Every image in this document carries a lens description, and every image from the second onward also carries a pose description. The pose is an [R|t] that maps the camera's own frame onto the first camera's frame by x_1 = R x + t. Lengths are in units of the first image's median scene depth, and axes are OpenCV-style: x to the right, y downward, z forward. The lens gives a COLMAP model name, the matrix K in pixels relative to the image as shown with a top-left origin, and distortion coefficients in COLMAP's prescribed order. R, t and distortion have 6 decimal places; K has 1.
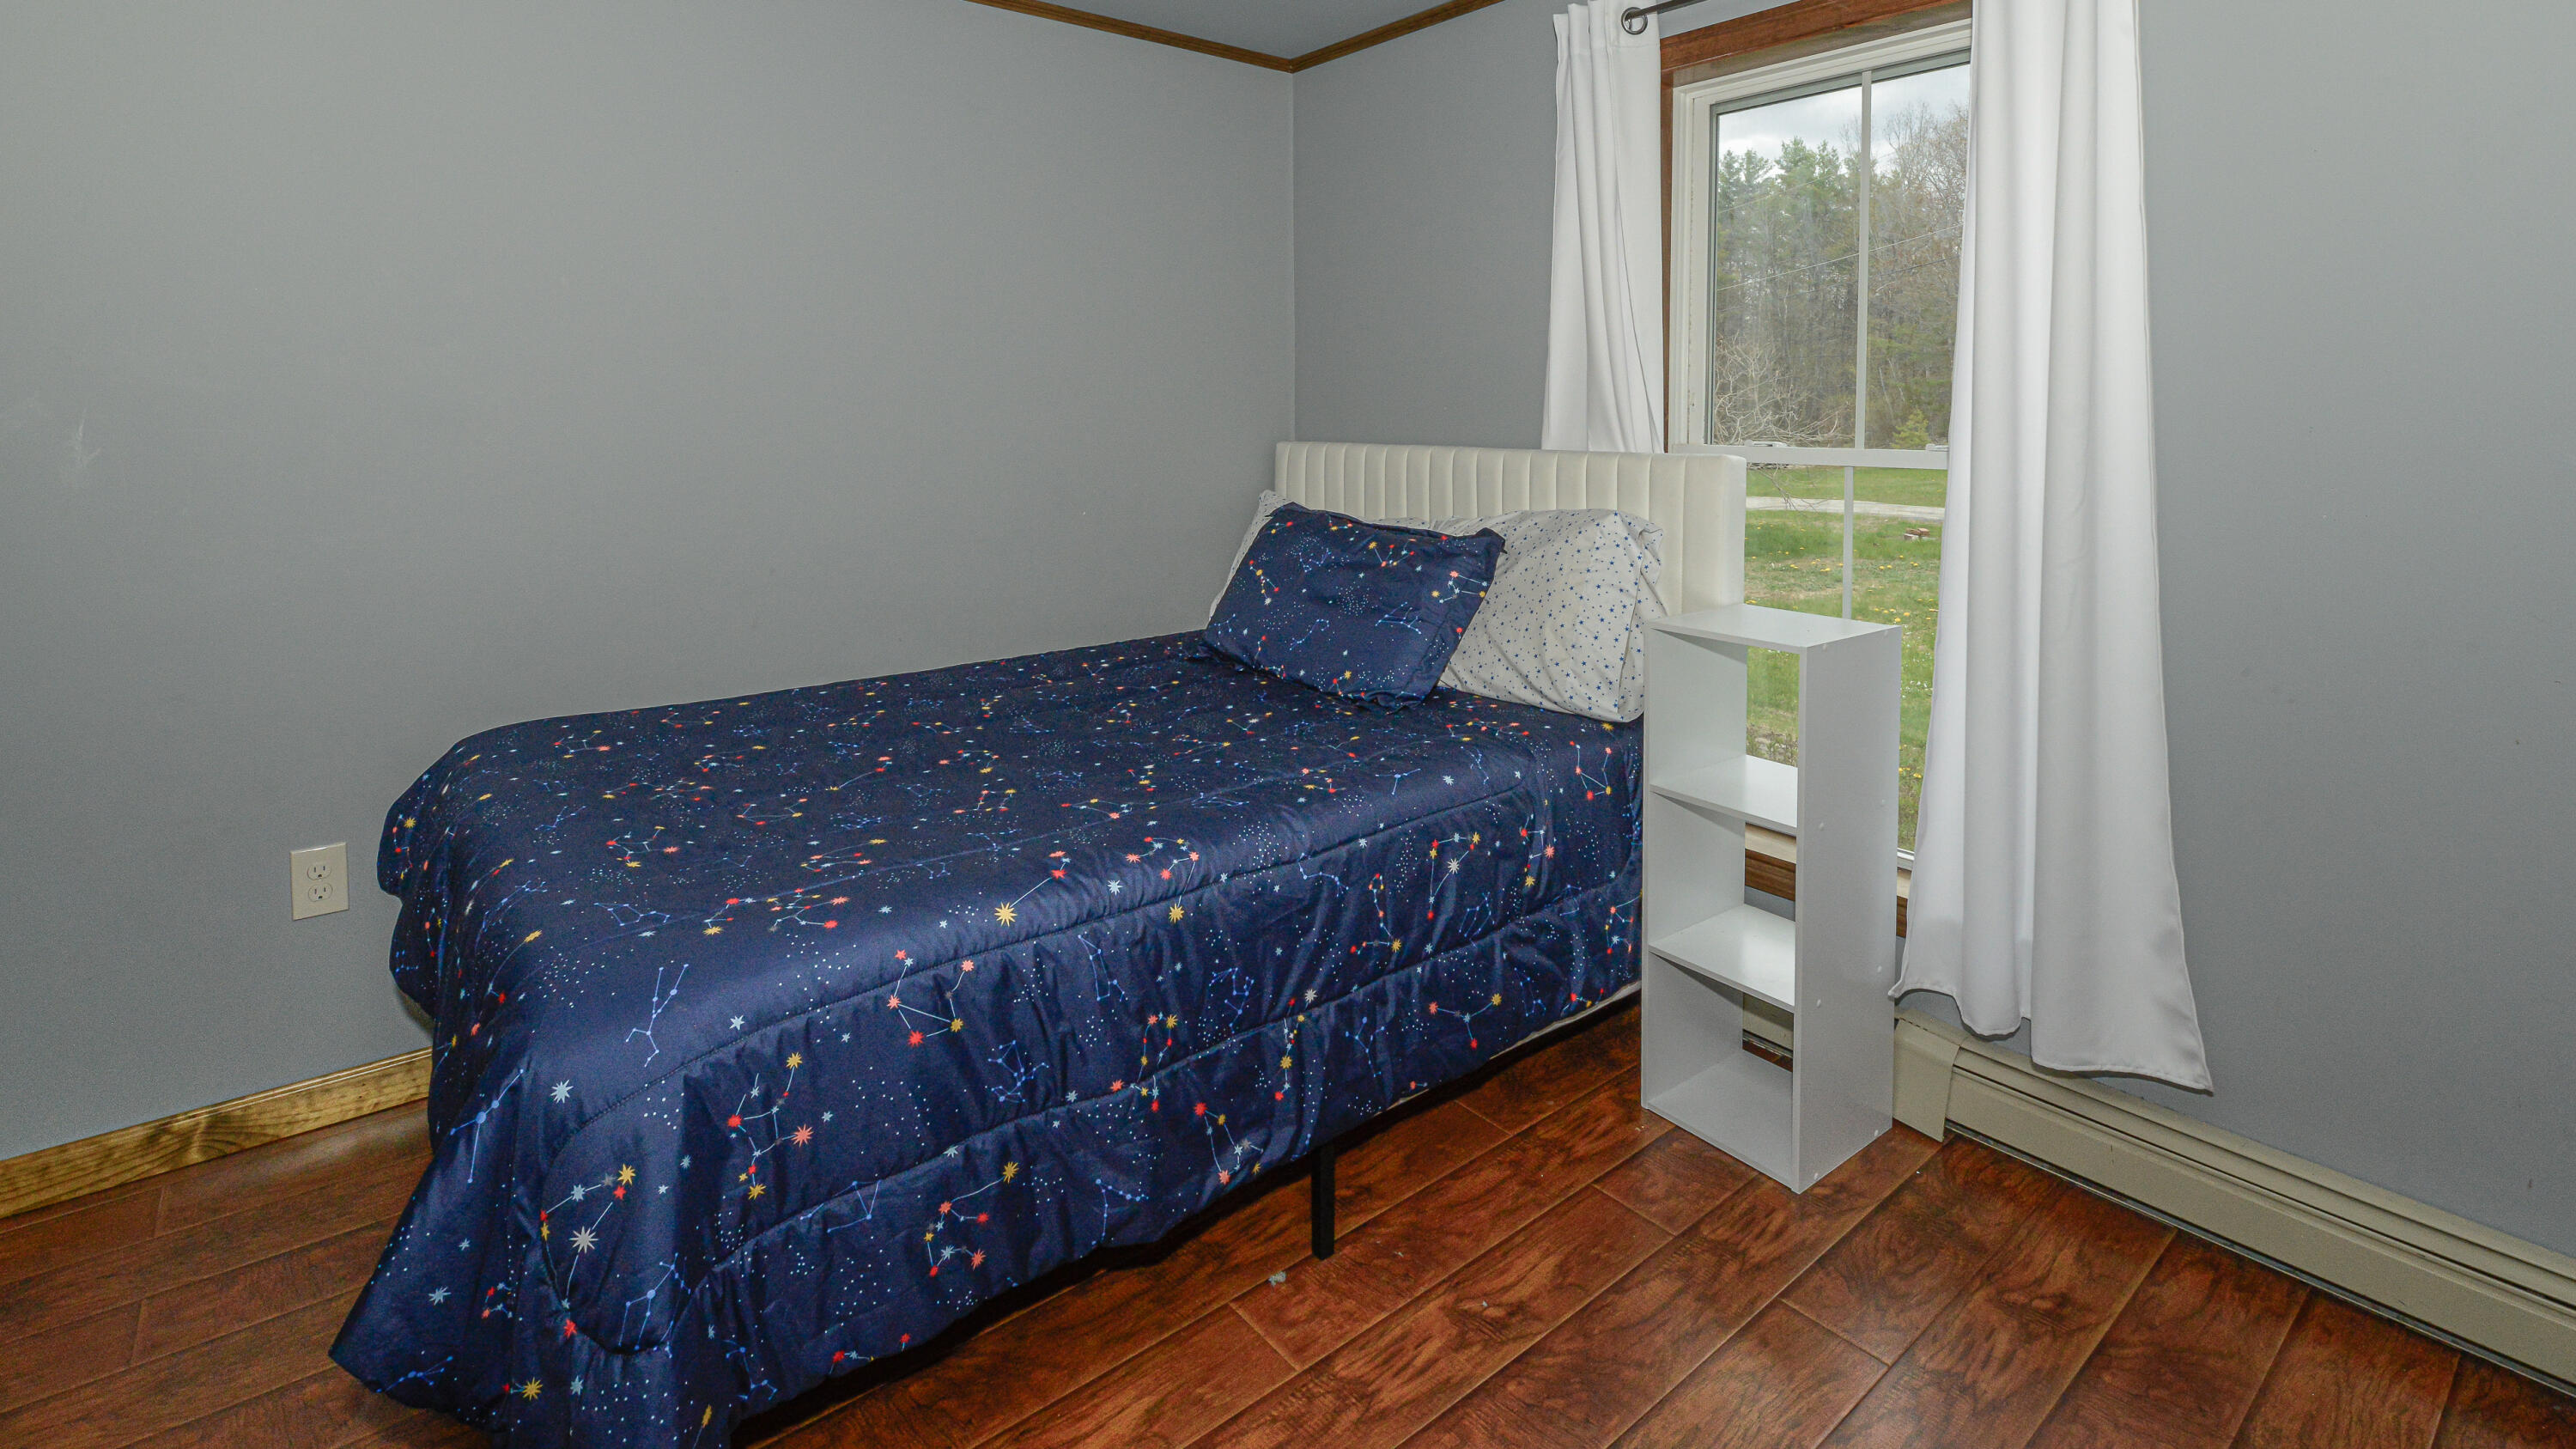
lens RADIAL K [[1146.0, 0, 1286.0], [0, 1146.0, 696.1], [0, 0, 1]] dist [-0.001308, -0.000202]
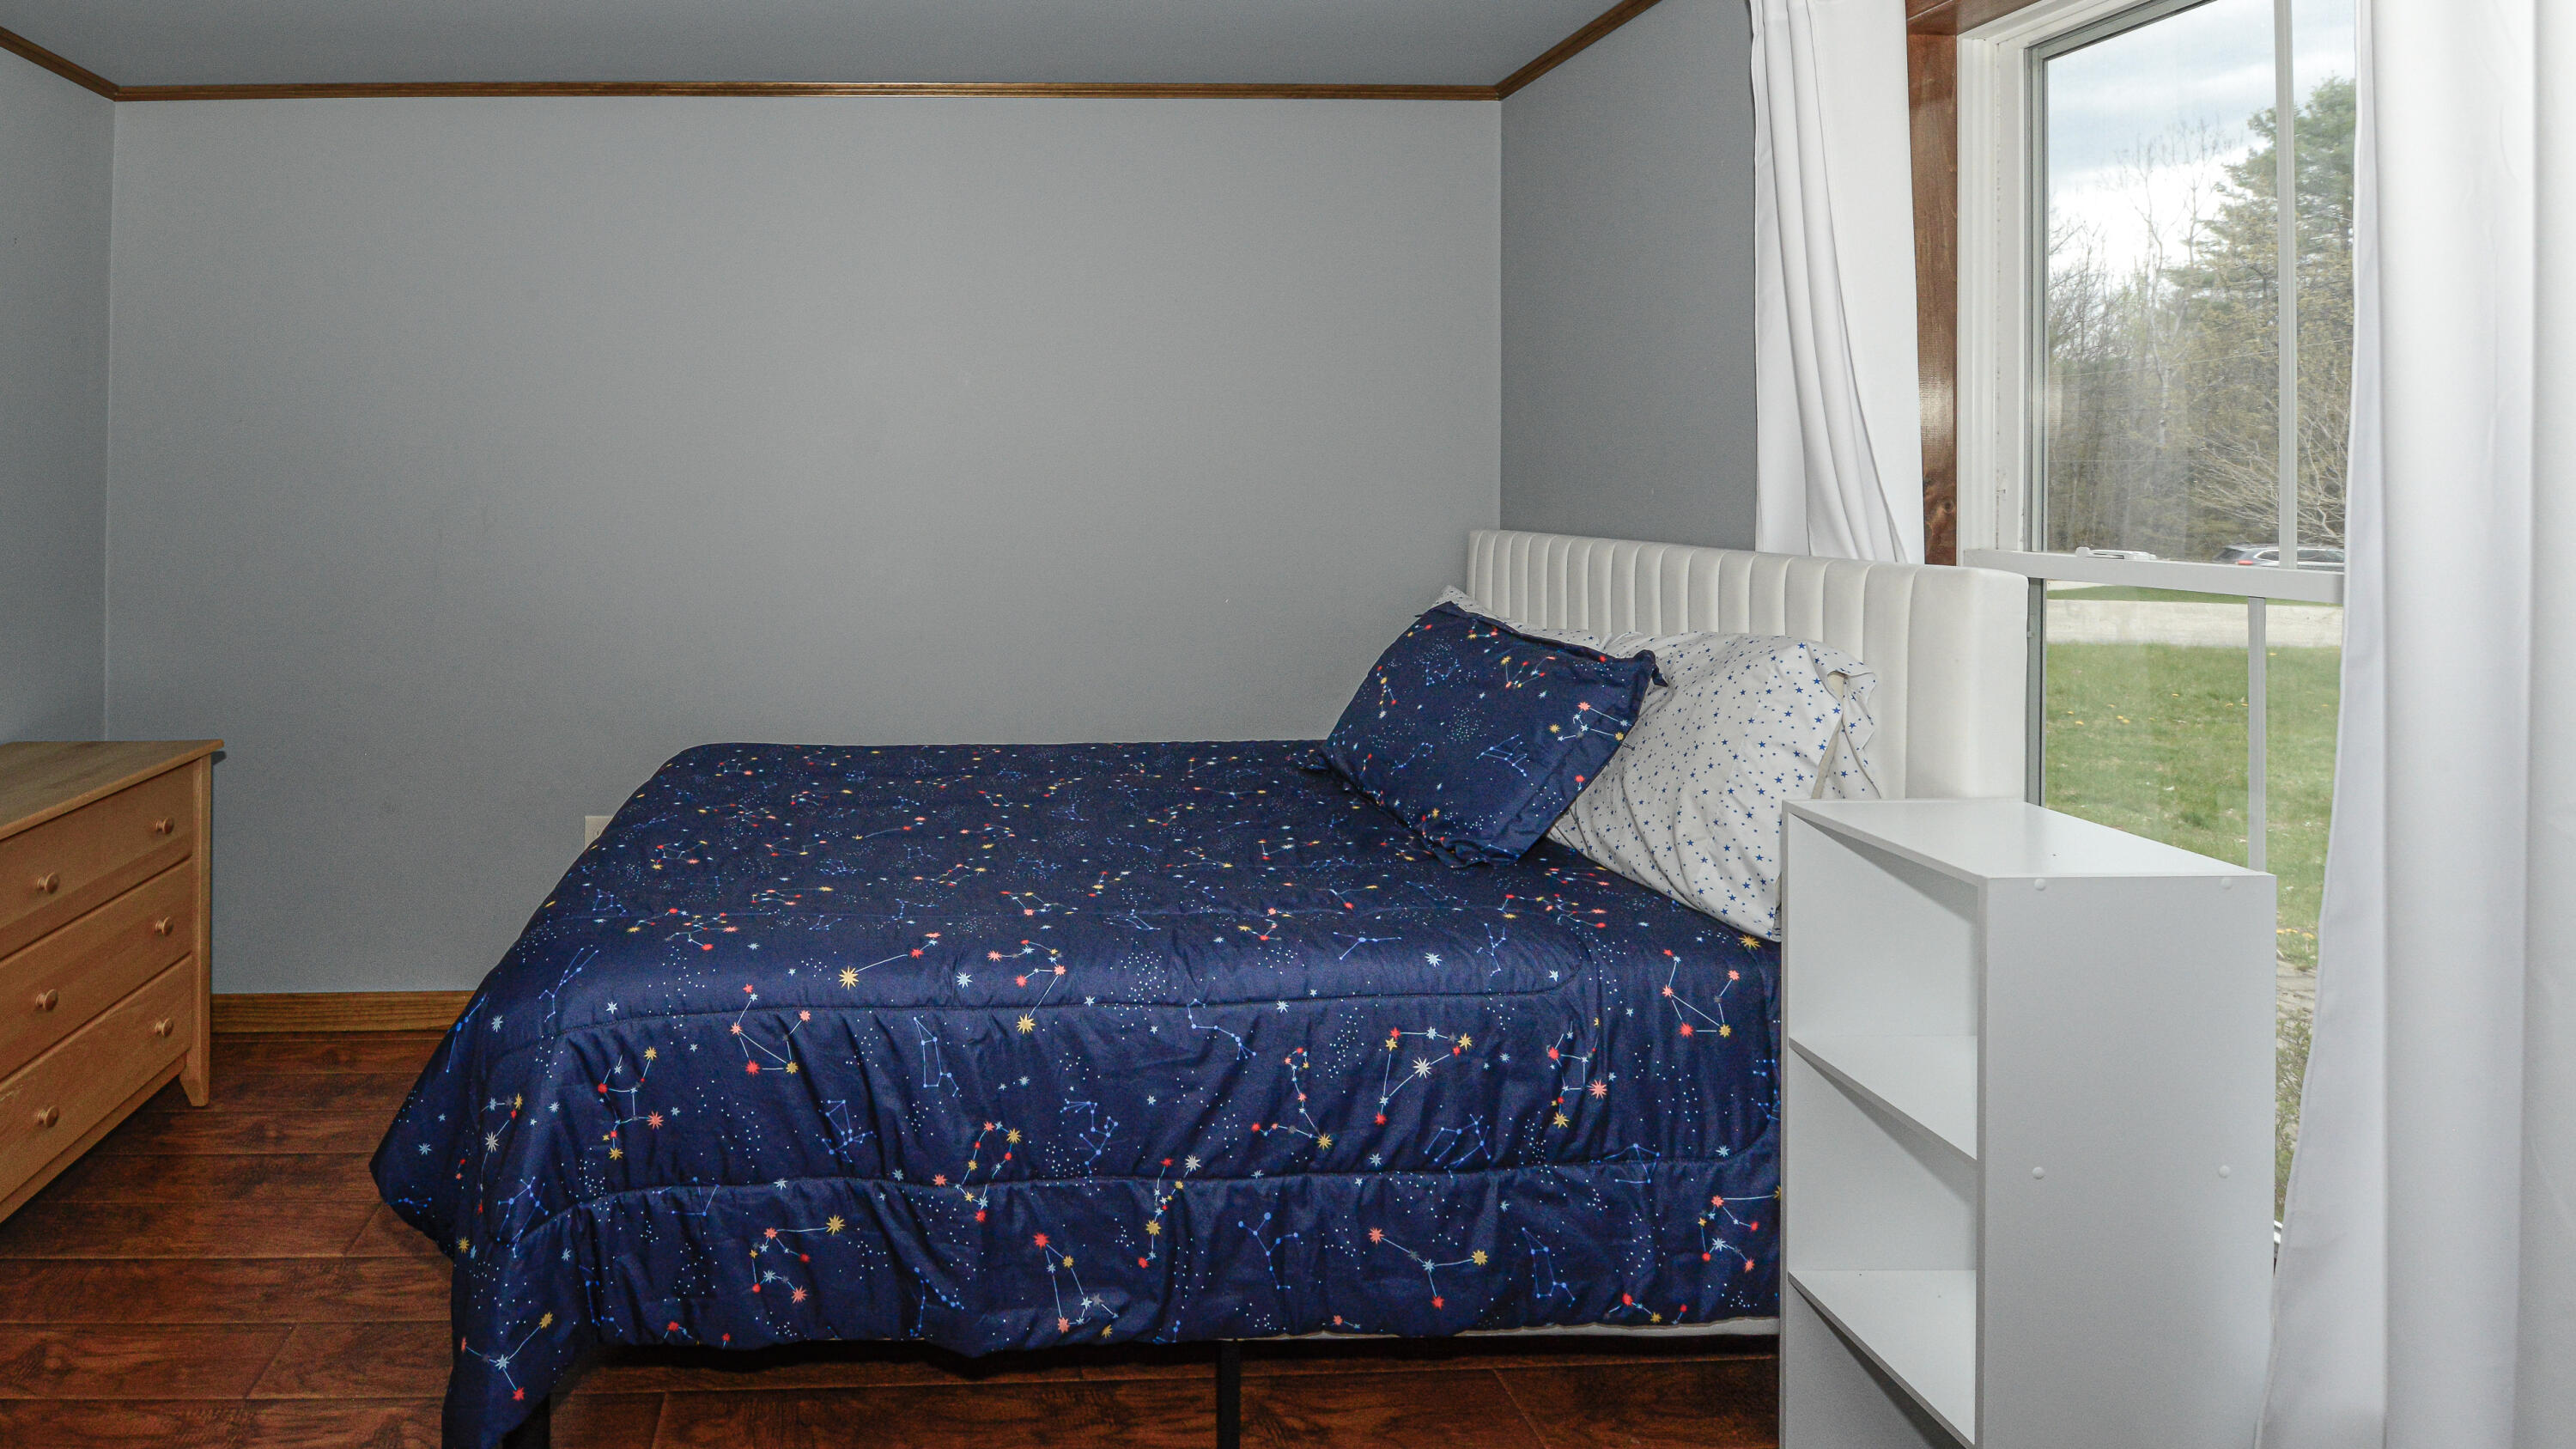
lens RADIAL K [[1321.7, 0, 1288.0], [0, 1321.7, 724.5], [0, 0, 1]] dist [-0.003397, -0.000001]
pose [[0.796661, 0.113734, -0.593630, 0.589804], [-0.142569, 0.989783, -0.001697, -0.072793], [0.587372, 0.085986, 0.804736, 0.185971]]
